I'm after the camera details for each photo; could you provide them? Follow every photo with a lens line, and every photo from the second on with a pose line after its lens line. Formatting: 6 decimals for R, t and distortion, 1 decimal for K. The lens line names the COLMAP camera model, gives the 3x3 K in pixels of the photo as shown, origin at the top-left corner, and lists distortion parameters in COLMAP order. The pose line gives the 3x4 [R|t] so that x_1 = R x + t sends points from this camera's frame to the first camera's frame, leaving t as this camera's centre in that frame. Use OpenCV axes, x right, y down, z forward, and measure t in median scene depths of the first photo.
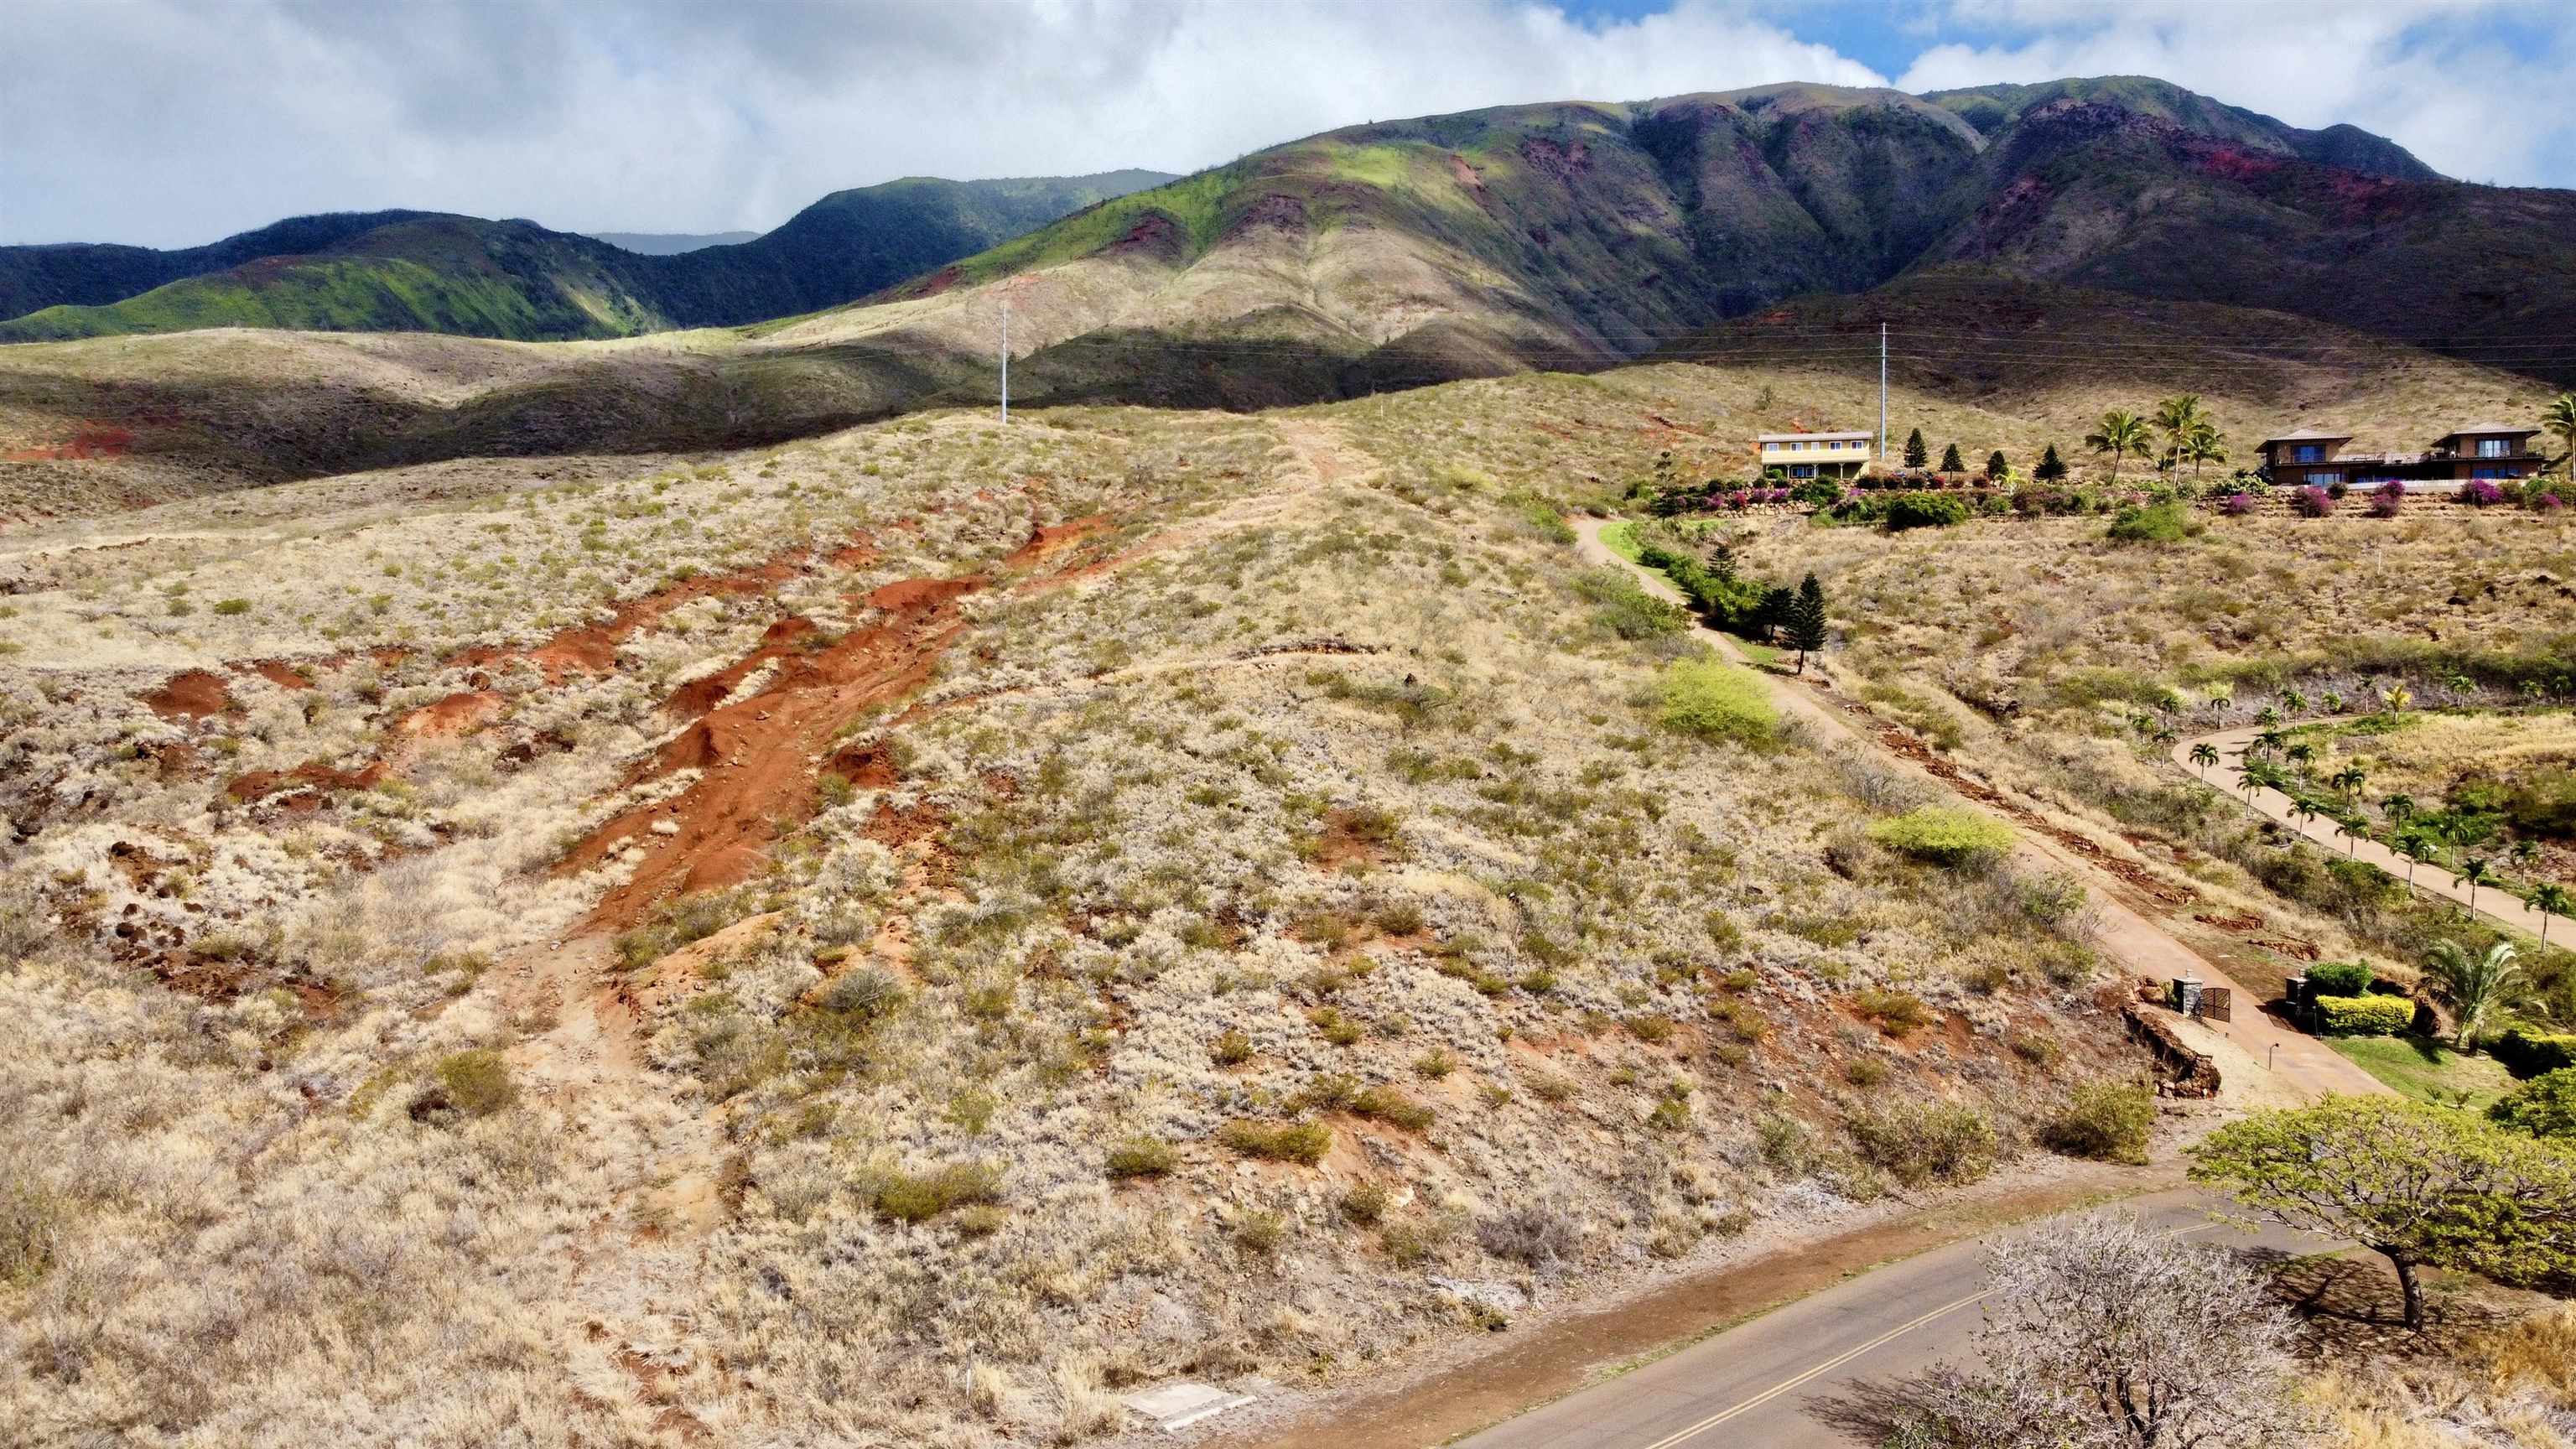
lens RADIAL K [[1957.1, 0, 1280.2], [0, 1957.1, 730.7], [0, 0, 1]] dist [0.005778, -0.014690]
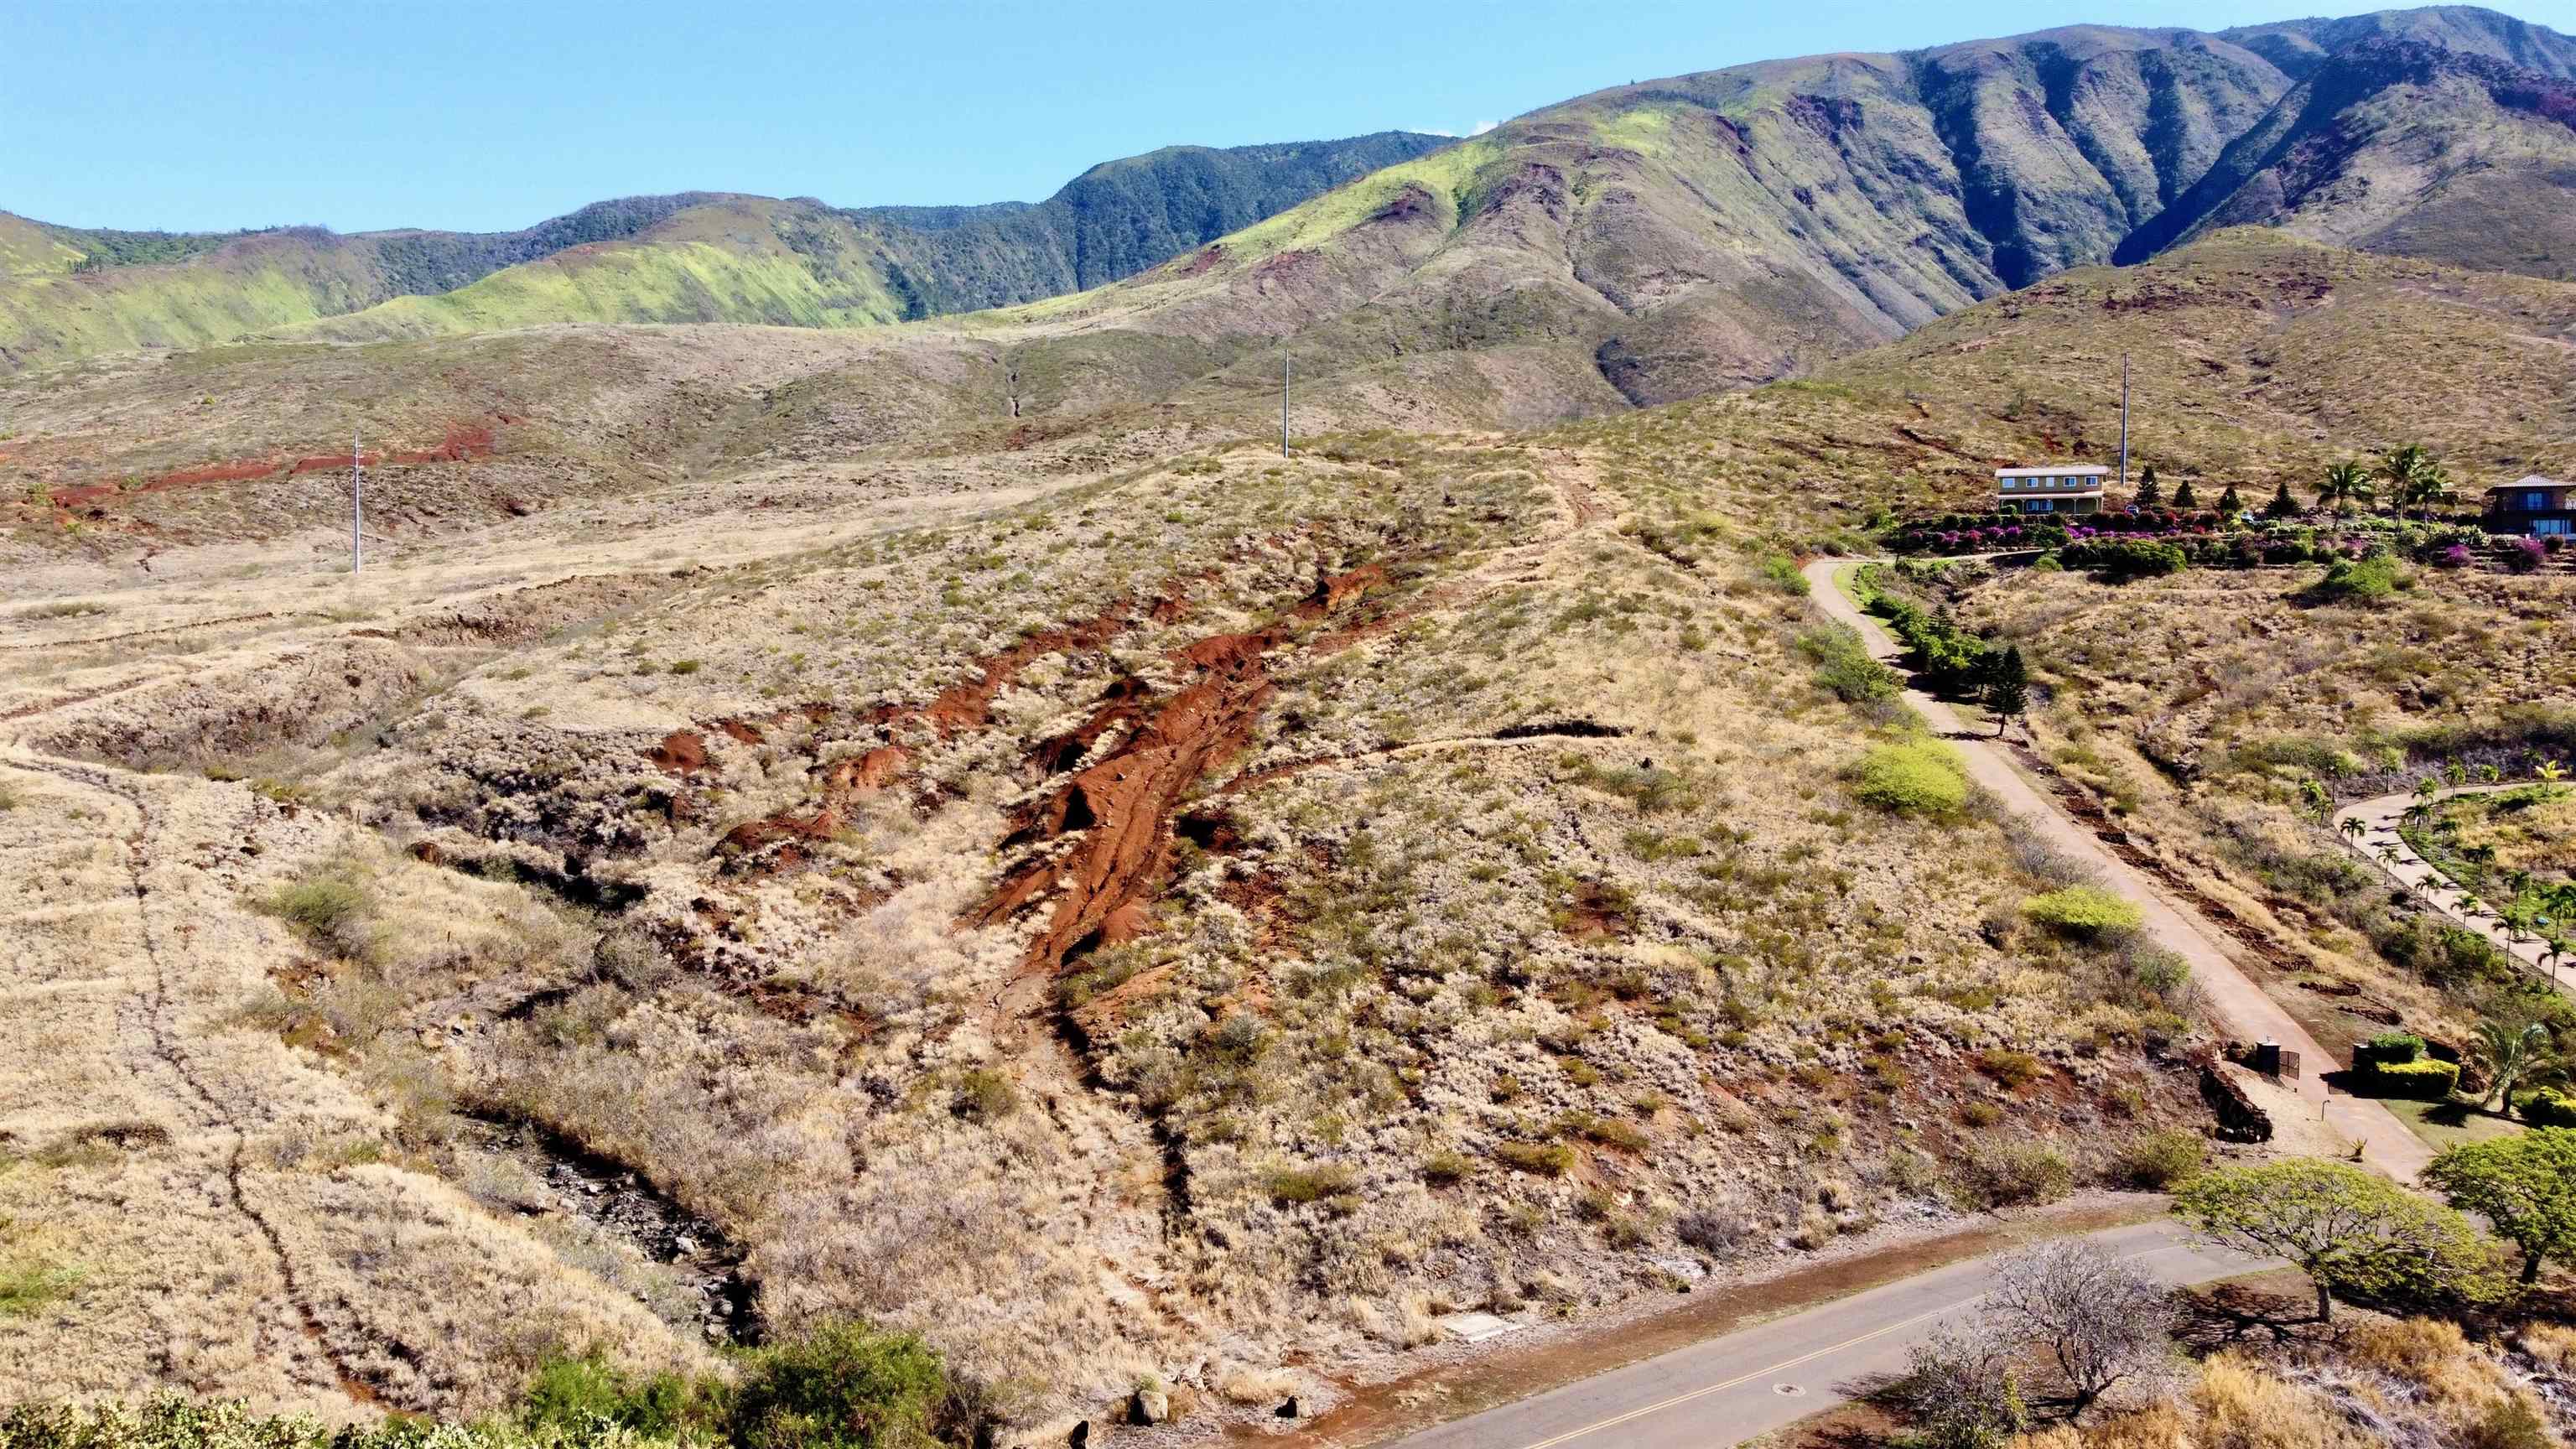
lens RADIAL K [[1957.1, 0, 1280.2], [0, 1957.1, 730.7], [0, 0, 1]] dist [0.005778, -0.014690]
pose [[0.991766, 0.012649, -0.127440, -0.004842], [-0.009866, 0.999699, 0.022449, -0.068876], [0.127685, -0.021007, 0.991592, -0.230811]]
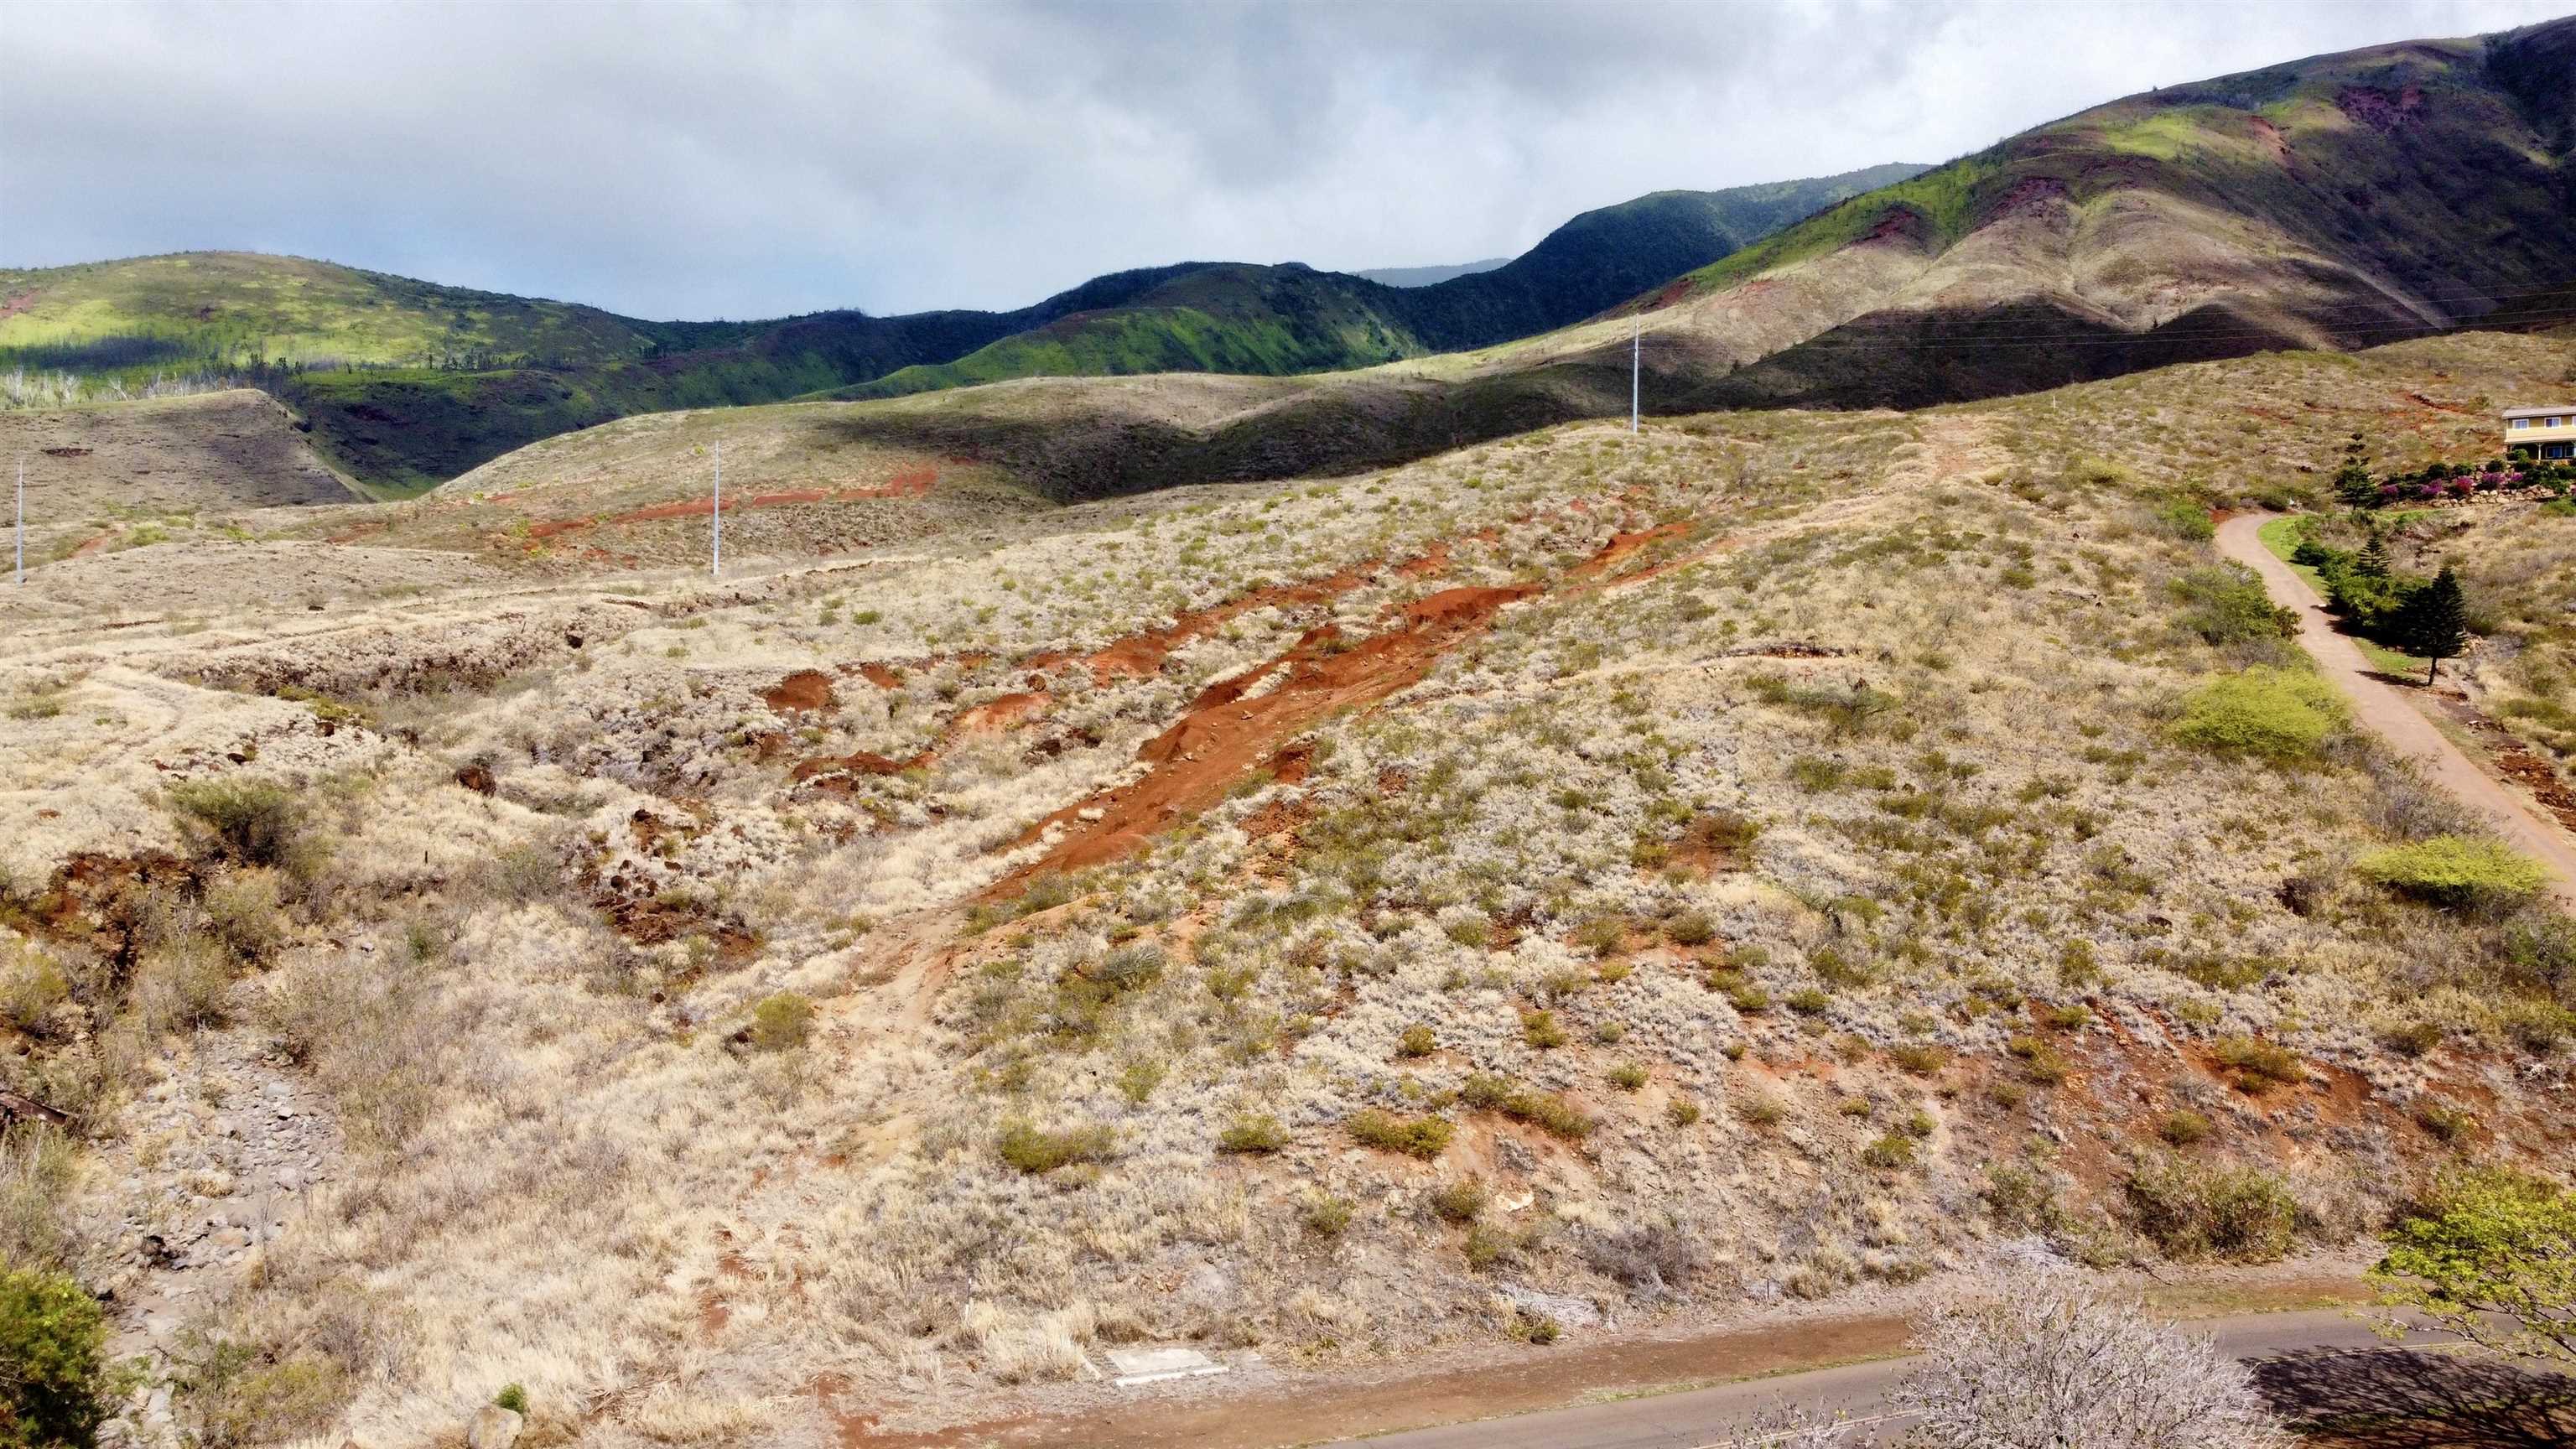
lens RADIAL K [[1957.1, 0, 1280.2], [0, 1957.1, 730.7], [0, 0, 1]] dist [0.005778, -0.014690]
pose [[0.929425, 0.015151, -0.368701, 0.148682], [-0.017890, 0.999832, -0.004012, 0.004602], [0.368578, 0.010325, 0.929540, 0.022714]]
